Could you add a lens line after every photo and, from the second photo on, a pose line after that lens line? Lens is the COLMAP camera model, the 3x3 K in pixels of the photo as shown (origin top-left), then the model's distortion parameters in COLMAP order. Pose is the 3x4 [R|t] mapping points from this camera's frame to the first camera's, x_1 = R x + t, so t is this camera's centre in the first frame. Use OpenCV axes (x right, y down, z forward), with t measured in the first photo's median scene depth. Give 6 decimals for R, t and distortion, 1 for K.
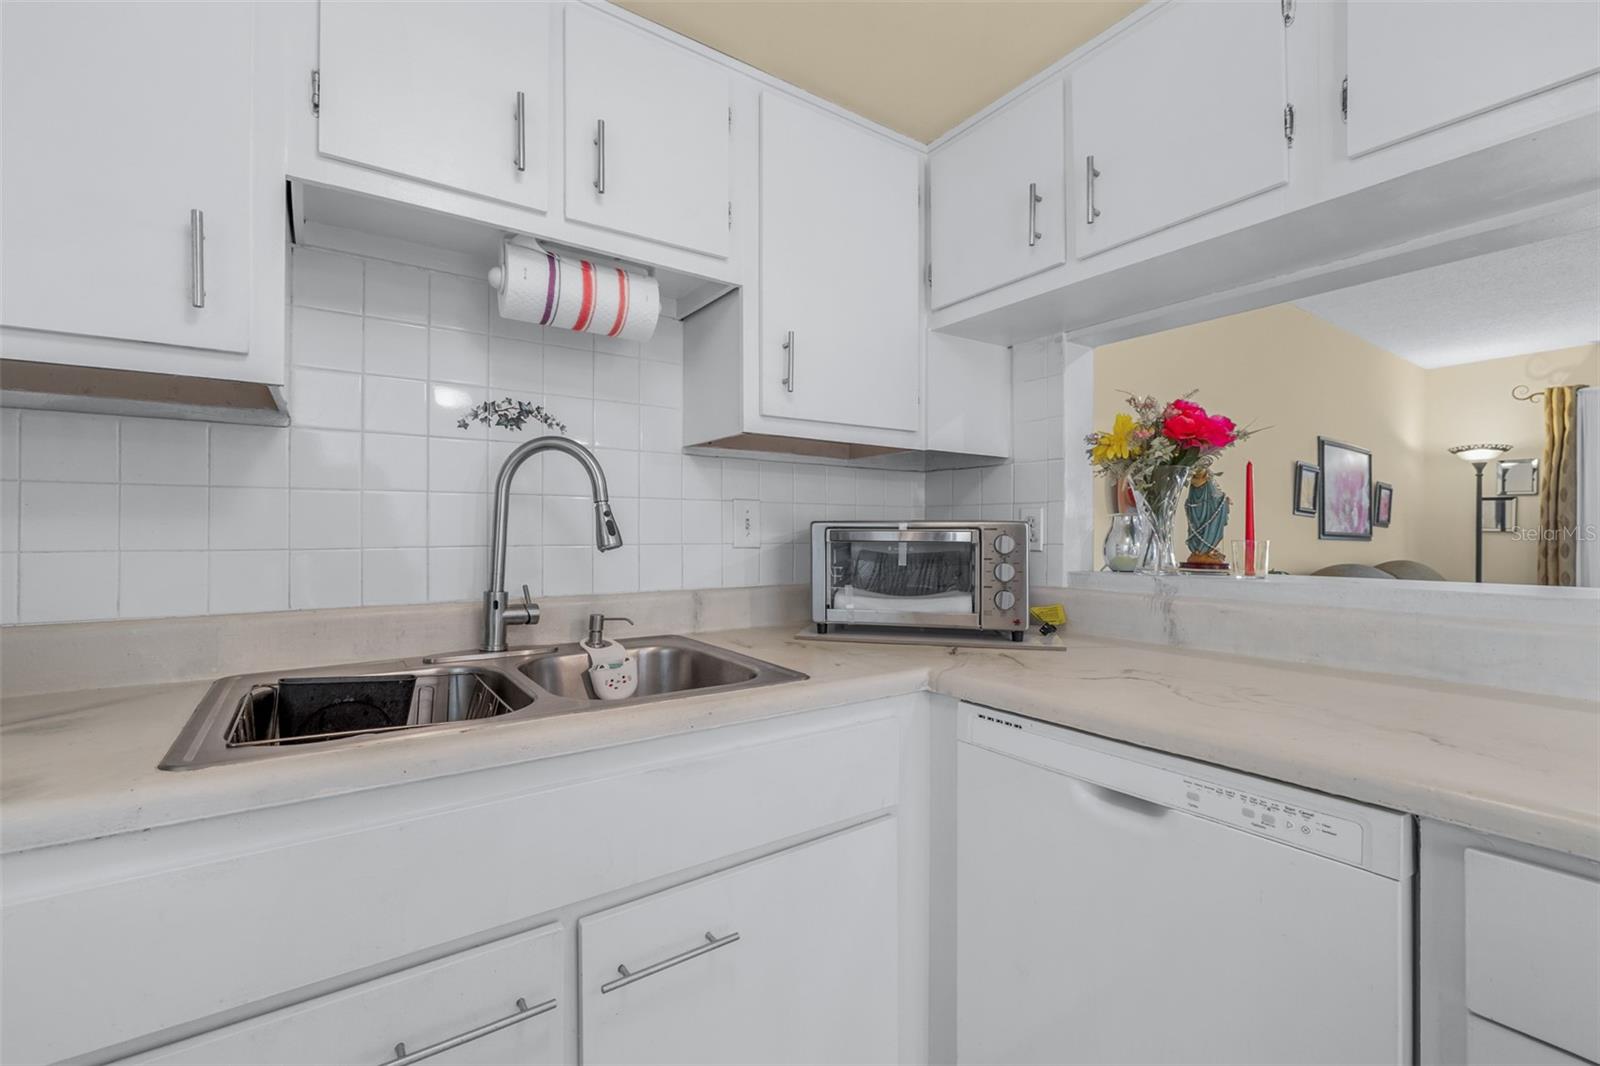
lens RADIAL K [[680.3, 0, 800.0], [0, 680.3, 533.0], [0, 0, 1]] dist [-0.000445, 0.000041]
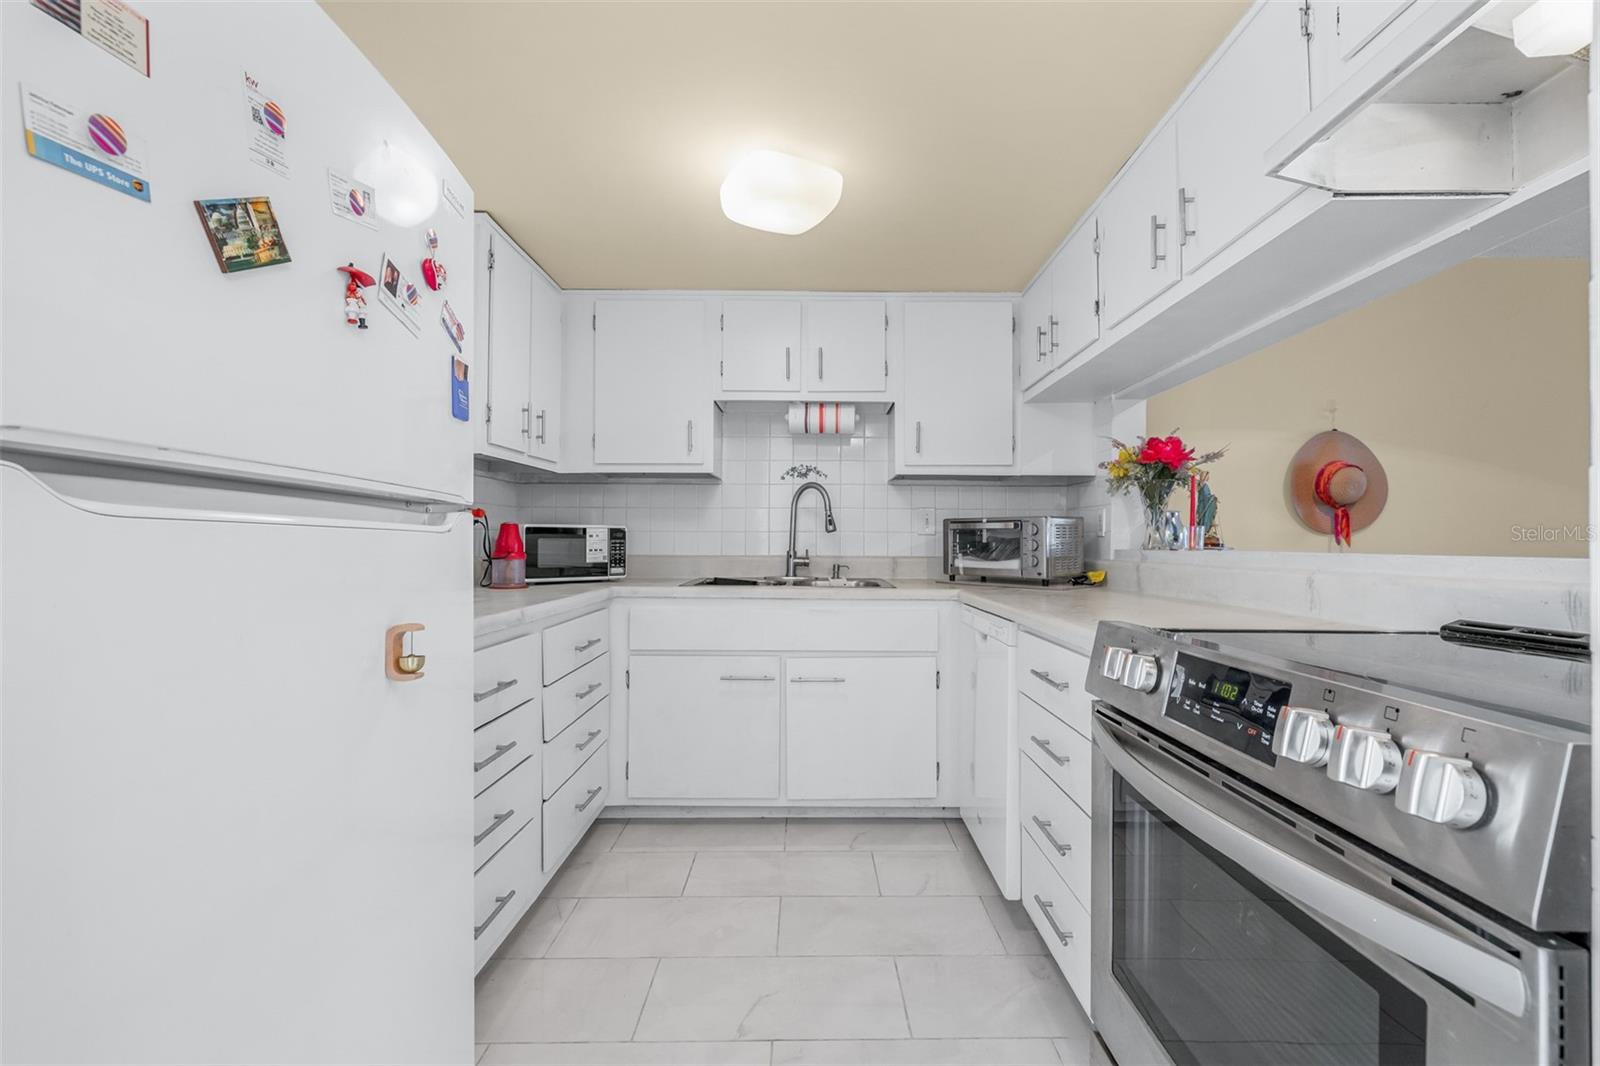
lens RADIAL K [[695.4, 0, 819.8], [0, 695.4, 545.5], [0, 0, 1]] dist [0.001186, -0.000107]
pose [[0.824090, 0.005595, -0.566431, 0.861457], [-0.004662, 0.999984, 0.003094, 0.054339], [0.566439, 0.000091, 0.824103, -0.788589]]
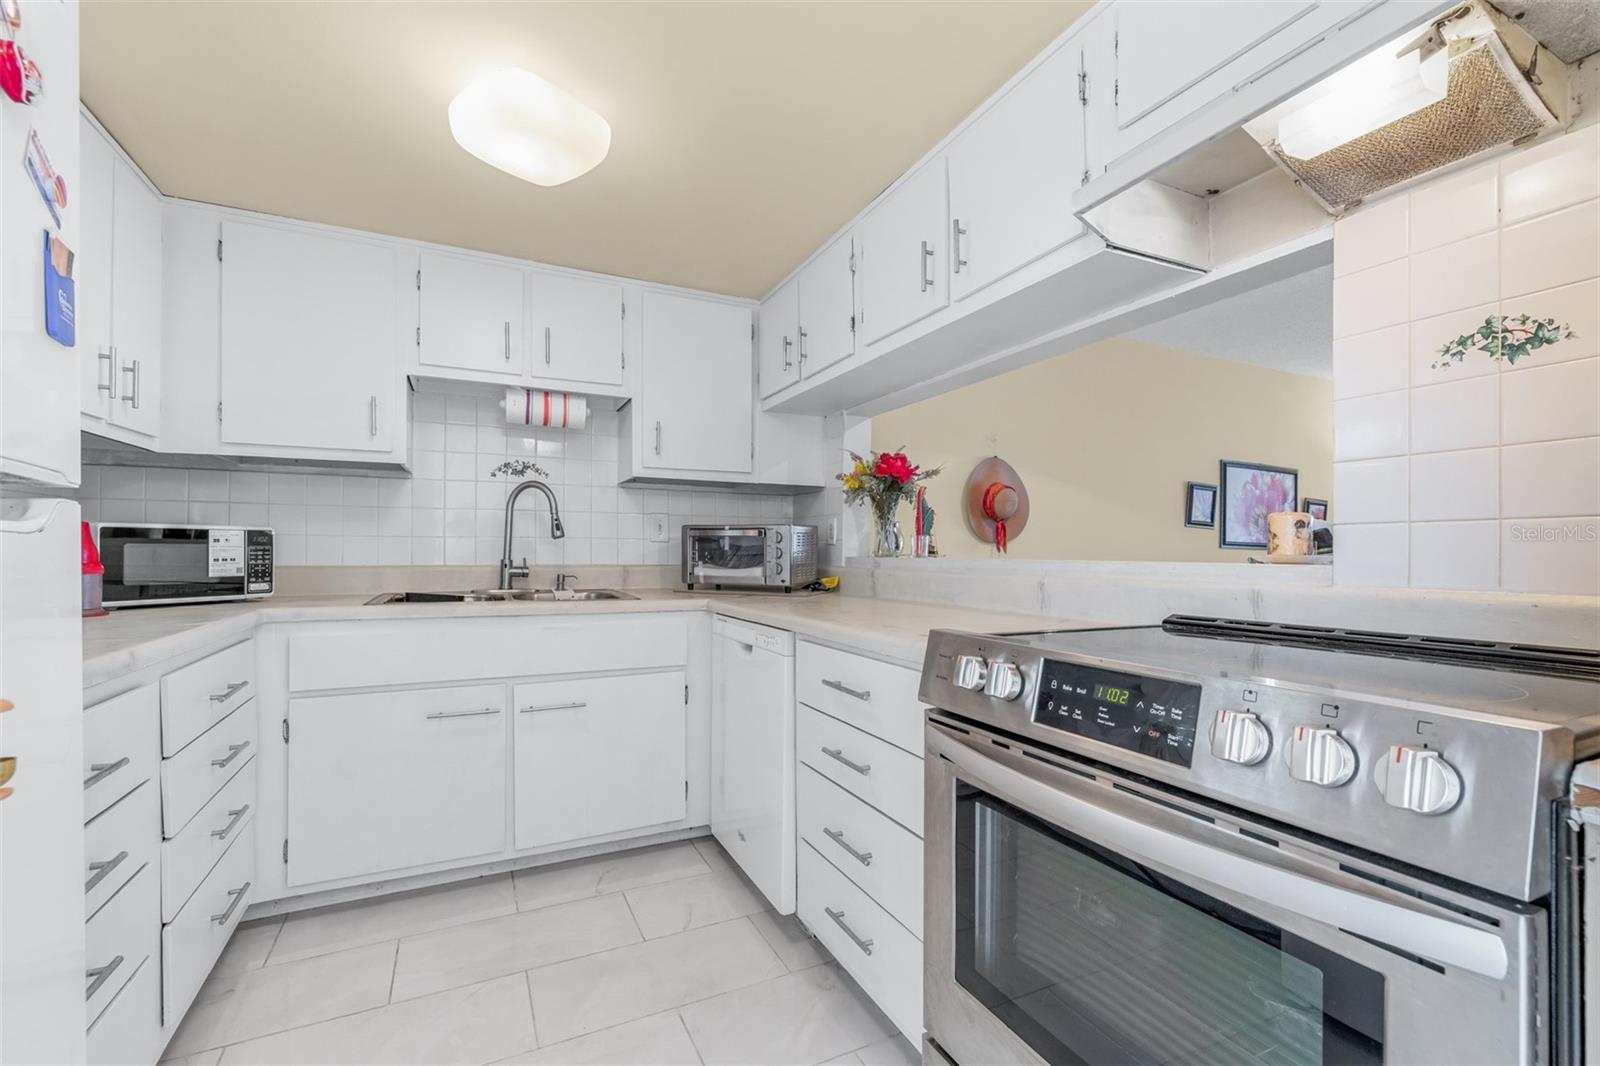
lens RADIAL K [[683.4, 0, 802.9], [0, 683.4, 556.1], [0, 0, 1]] dist [0.000591, -0.000098]
pose [[0.987155, 0.006199, -0.159643, 0.650069], [-0.005274, 0.999967, 0.006218, 0.053673], [0.159677, -0.005296, 0.987155, -0.743897]]
